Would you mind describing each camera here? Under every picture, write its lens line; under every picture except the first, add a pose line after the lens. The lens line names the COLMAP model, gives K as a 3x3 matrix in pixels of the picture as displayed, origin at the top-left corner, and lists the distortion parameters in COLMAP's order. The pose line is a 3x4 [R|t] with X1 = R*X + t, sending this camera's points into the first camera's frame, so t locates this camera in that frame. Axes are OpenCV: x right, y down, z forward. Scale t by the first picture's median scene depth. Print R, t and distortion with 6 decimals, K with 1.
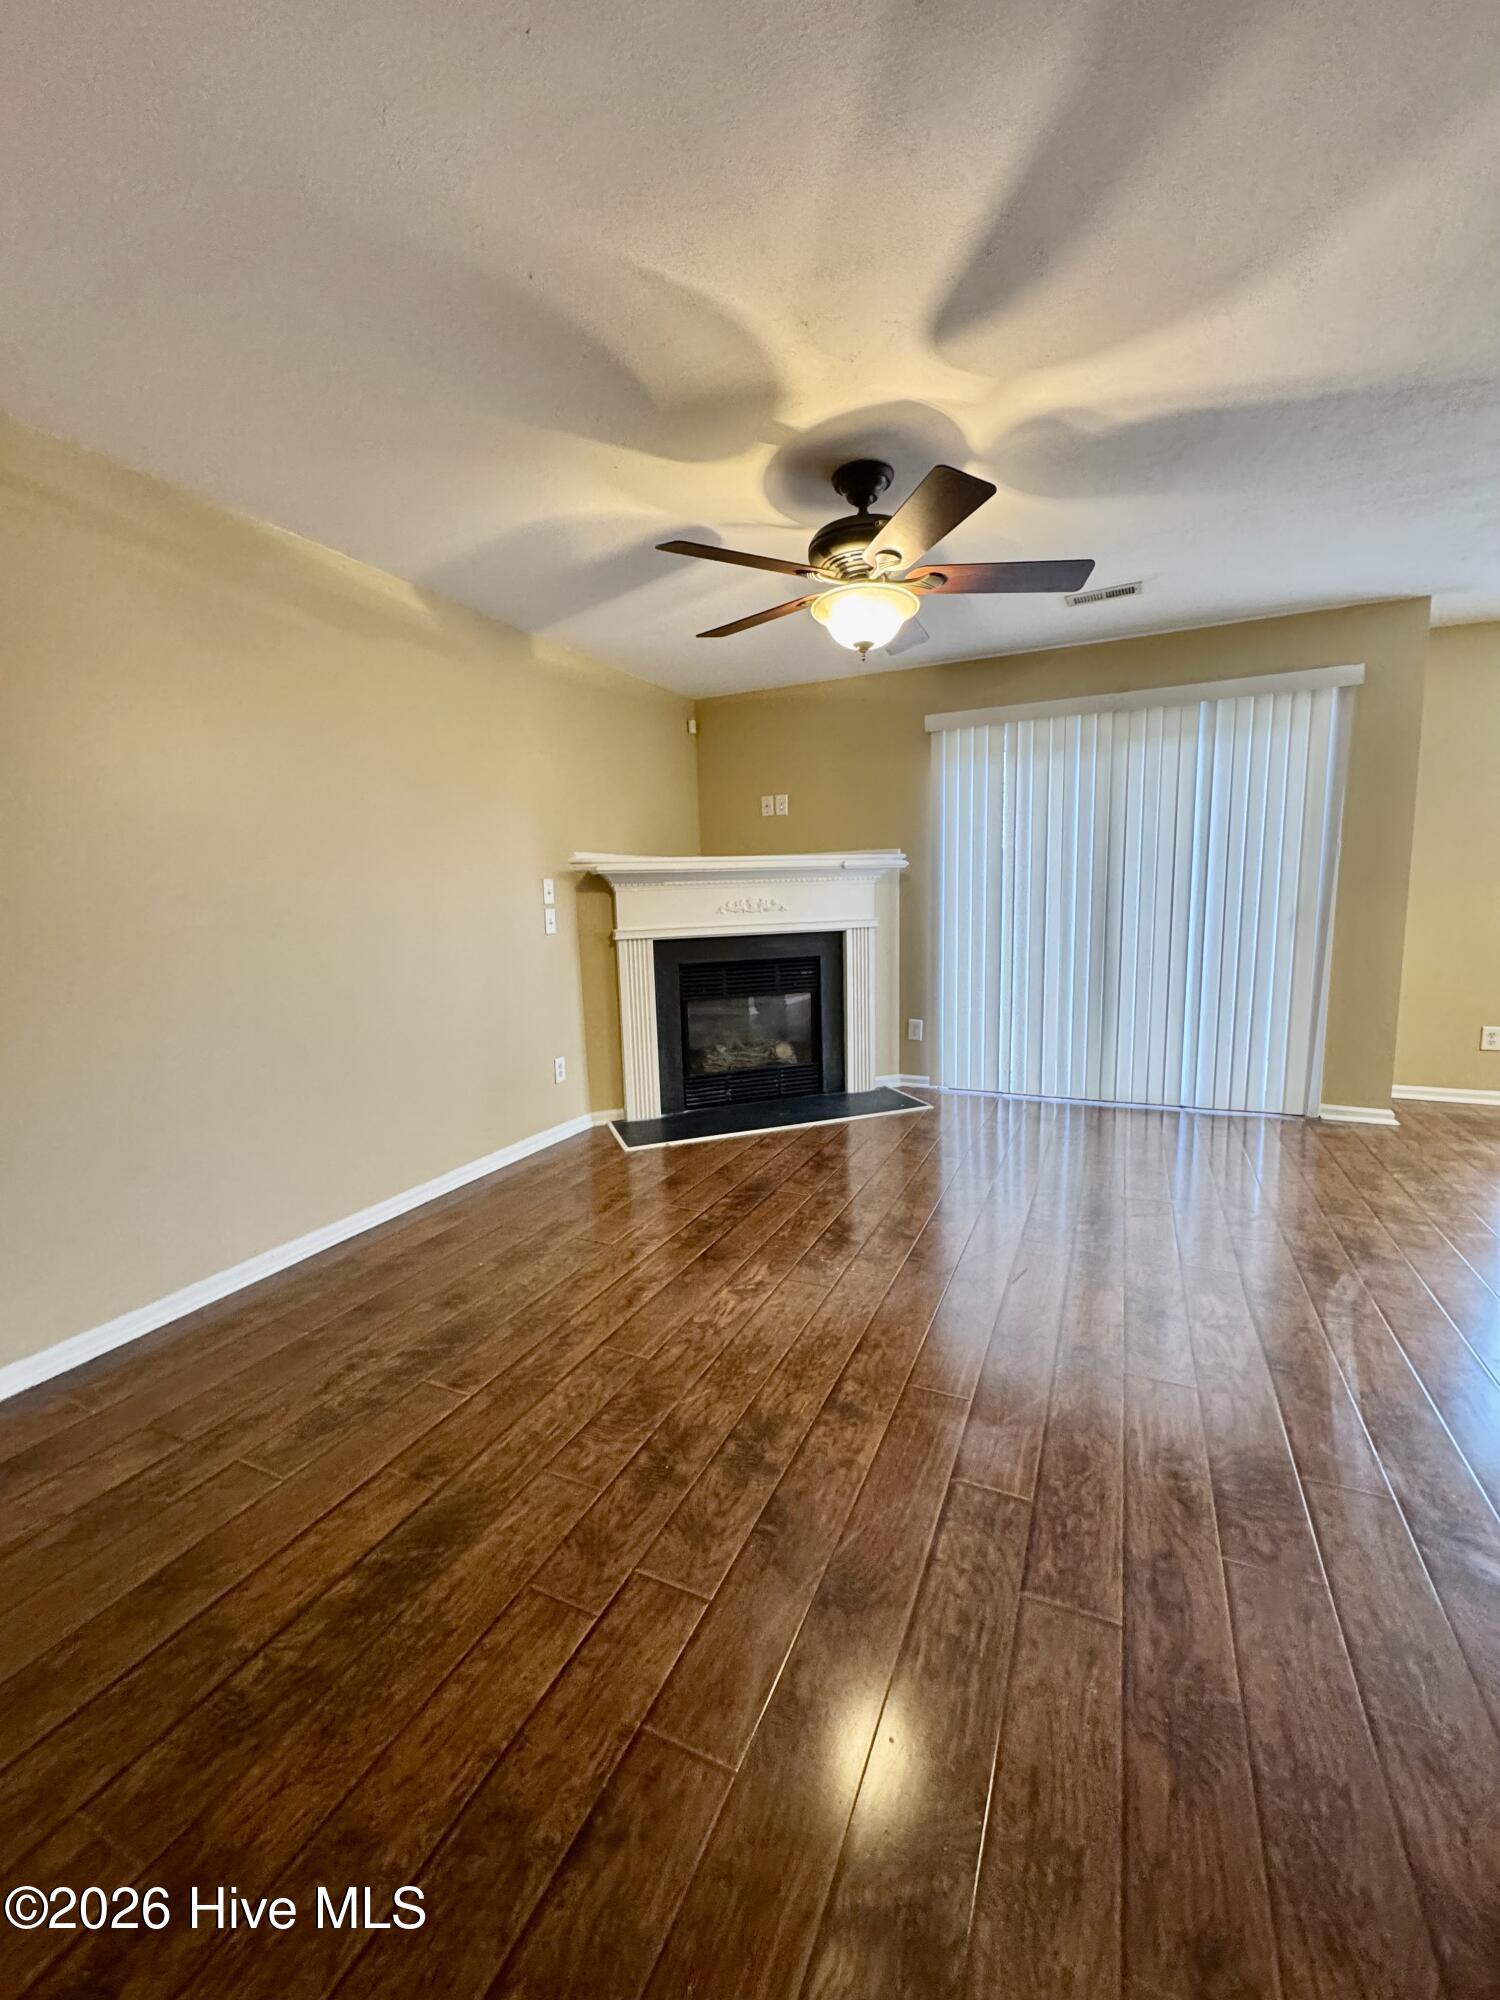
lens RADIAL K [[796.3, 0, 752.7], [0, 796.3, 1001.8], [0, 0, 1]] dist [-0.002684, 0.000654]
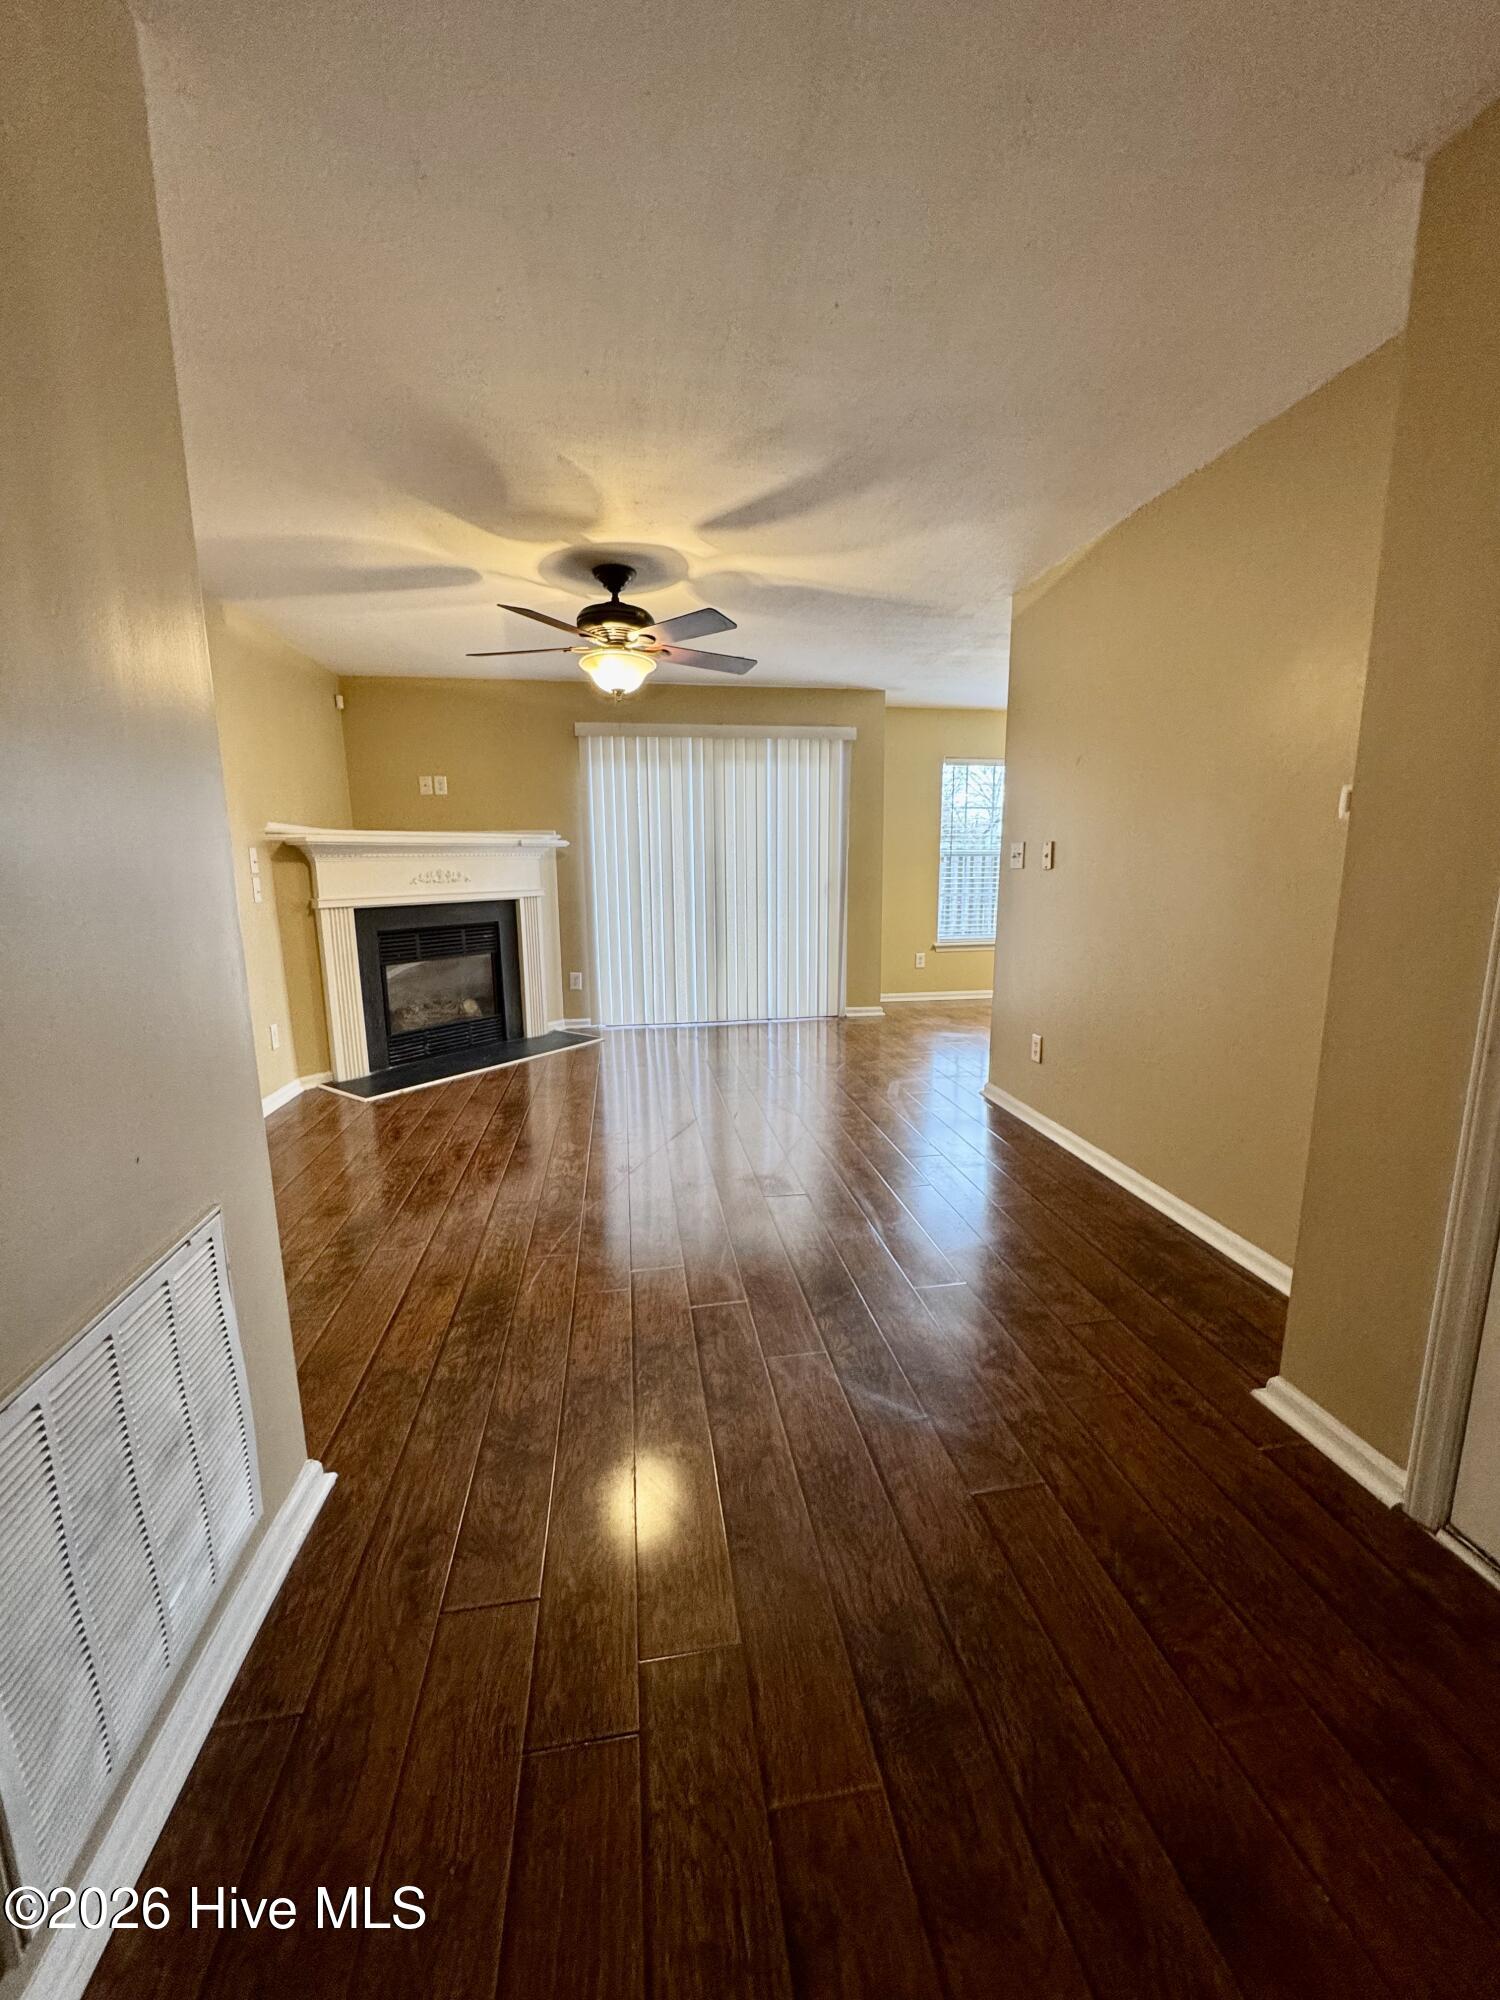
lens RADIAL K [[796.3, 0, 758.0], [0, 796.3, 1003.8], [0, 0, 1]] dist [-0.002684, 0.000654]
pose [[0.823993, -0.080713, 0.560821, -0.284047], [0.064331, 0.996728, 0.048931, 0.031813], [-0.562936, -0.004240, 0.826490, -0.181560]]
